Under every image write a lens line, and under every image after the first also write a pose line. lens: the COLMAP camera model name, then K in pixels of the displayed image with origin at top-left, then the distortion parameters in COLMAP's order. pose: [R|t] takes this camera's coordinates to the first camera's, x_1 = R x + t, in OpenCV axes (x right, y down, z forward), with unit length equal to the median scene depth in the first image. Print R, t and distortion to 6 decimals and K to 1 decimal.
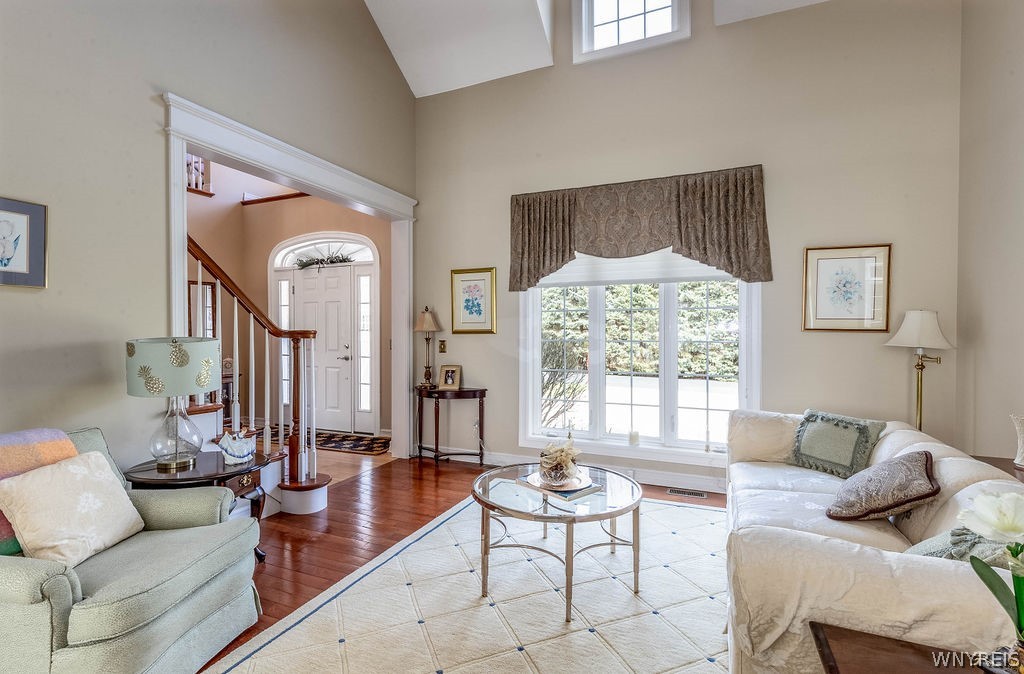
lens RADIAL K [[470.0, 0, 506.4], [0, 470.0, 341.8], [0, 0, 1]] dist [-0.000690, -0.000432]
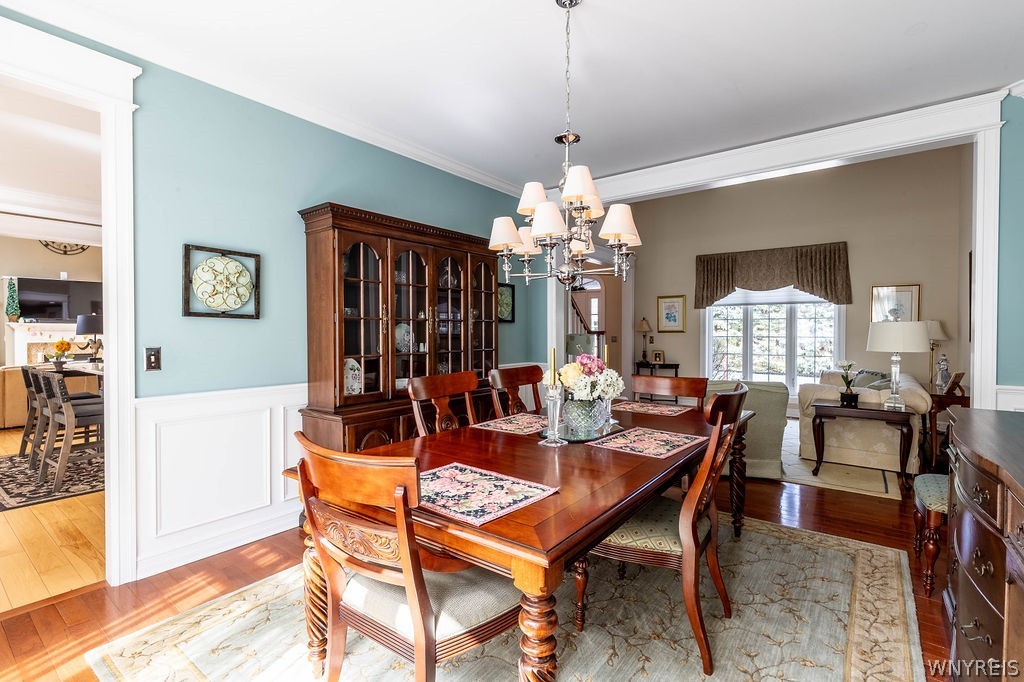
lens RADIAL K [[470.0, 0, 521.3], [0, 470.0, 341.1], [0, 0, 1]] dist [-0.000690, -0.000432]
pose [[0.975185, 0.001663, -0.221385, -0.256597], [-0.001974, 0.999997, -0.001184, 0.020508], [0.221382, 0.001591, 0.975186, -0.947741]]
